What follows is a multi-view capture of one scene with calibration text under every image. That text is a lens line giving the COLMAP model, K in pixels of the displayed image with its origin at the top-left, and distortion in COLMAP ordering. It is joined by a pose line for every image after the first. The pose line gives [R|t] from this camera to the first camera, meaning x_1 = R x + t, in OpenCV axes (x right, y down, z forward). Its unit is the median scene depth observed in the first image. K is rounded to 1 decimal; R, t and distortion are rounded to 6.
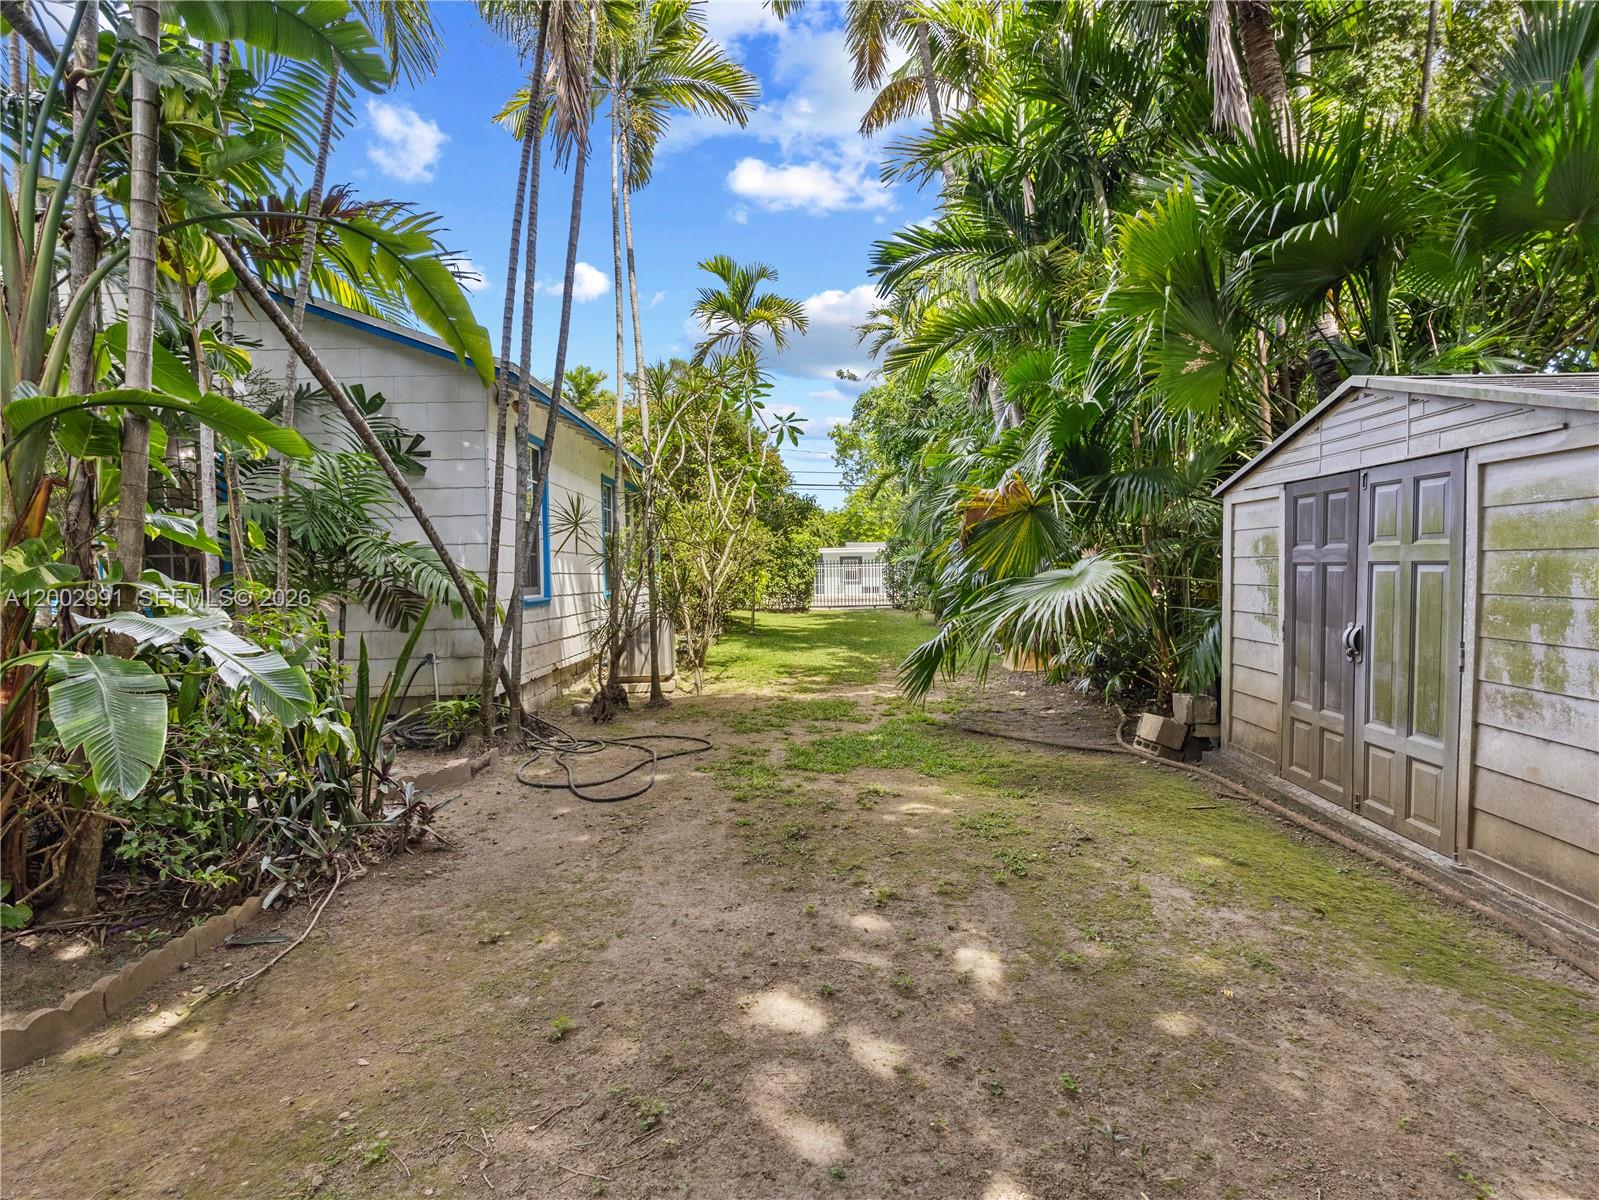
lens RADIAL K [[724.7, 0, 799.5], [0, 724.7, 600.0], [0, 0, 1]] dist [-0.000161, -0.000042]
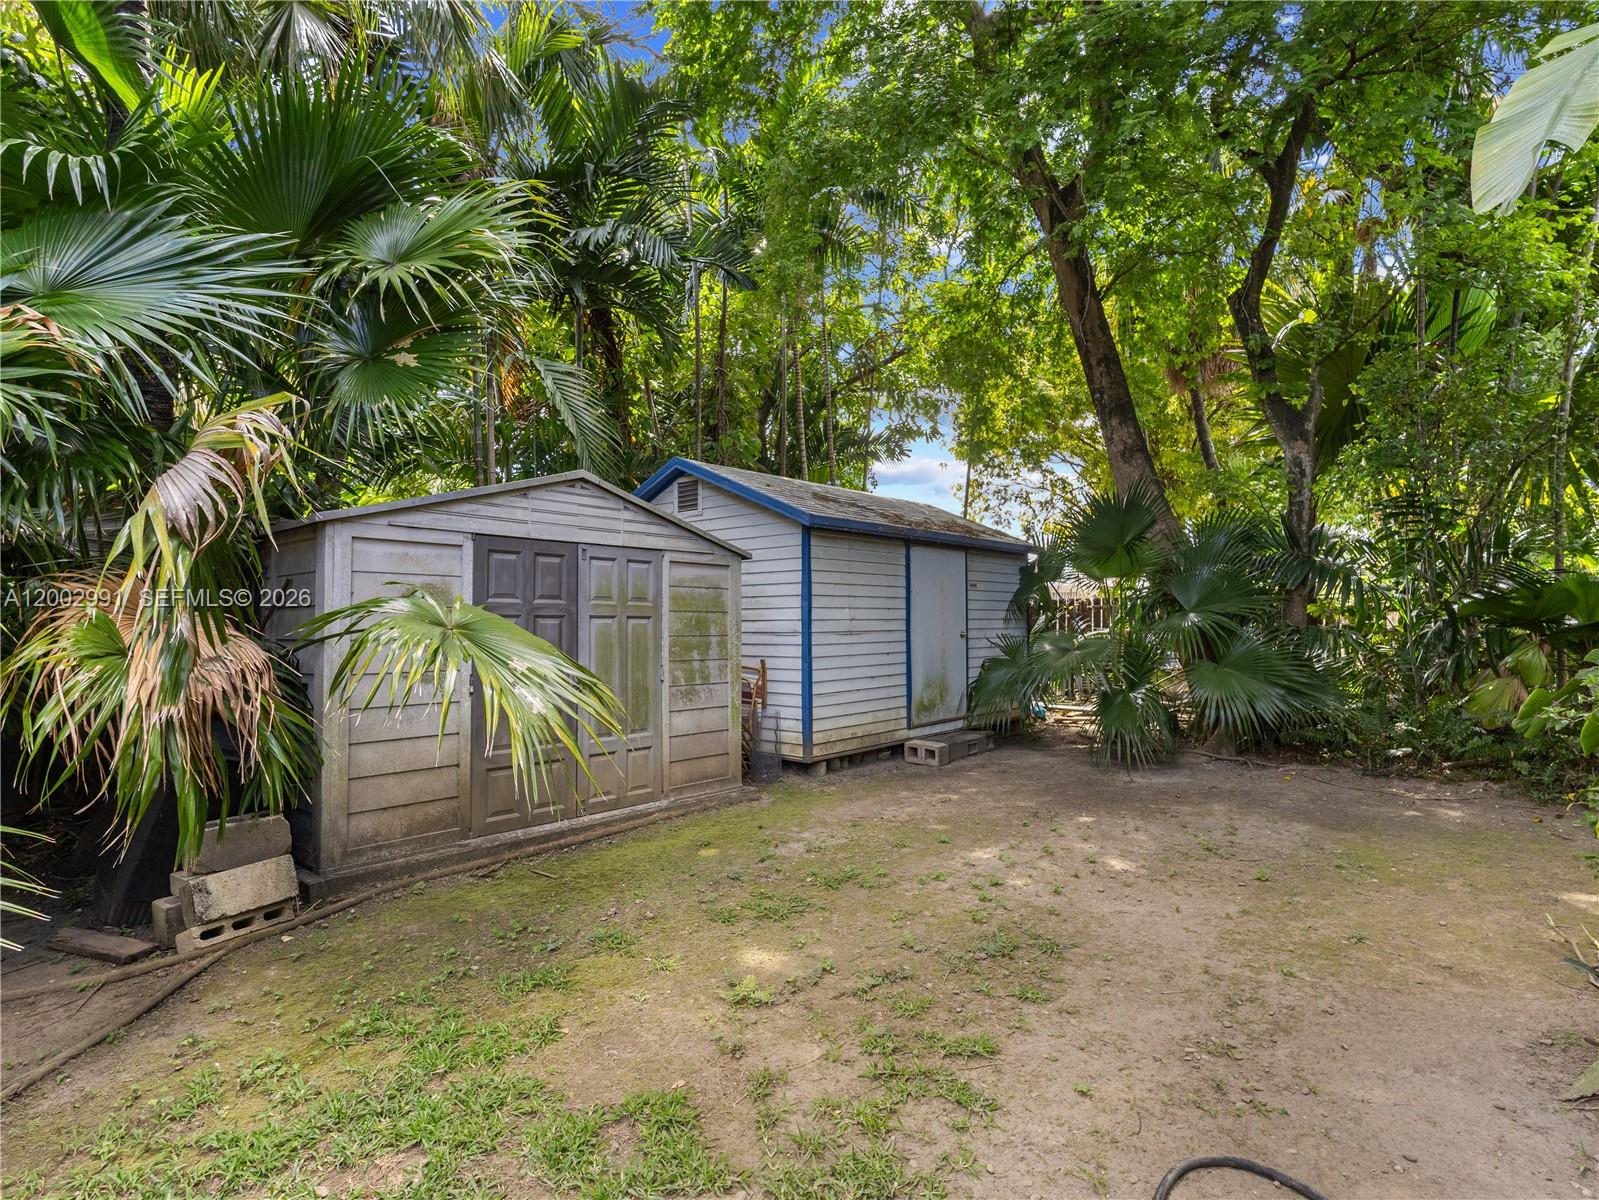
lens RADIAL K [[816.1, 0, 799.5], [0, 816.1, 600.0], [0, 0, 1]] dist [0.054071, 0.000572]
pose [[-0.758859, 0.025308, 0.650763, -0.480118], [0.031234, 0.999509, -0.002449, -0.067366], [-0.650506, 0.018467, -0.759277, 1.929567]]
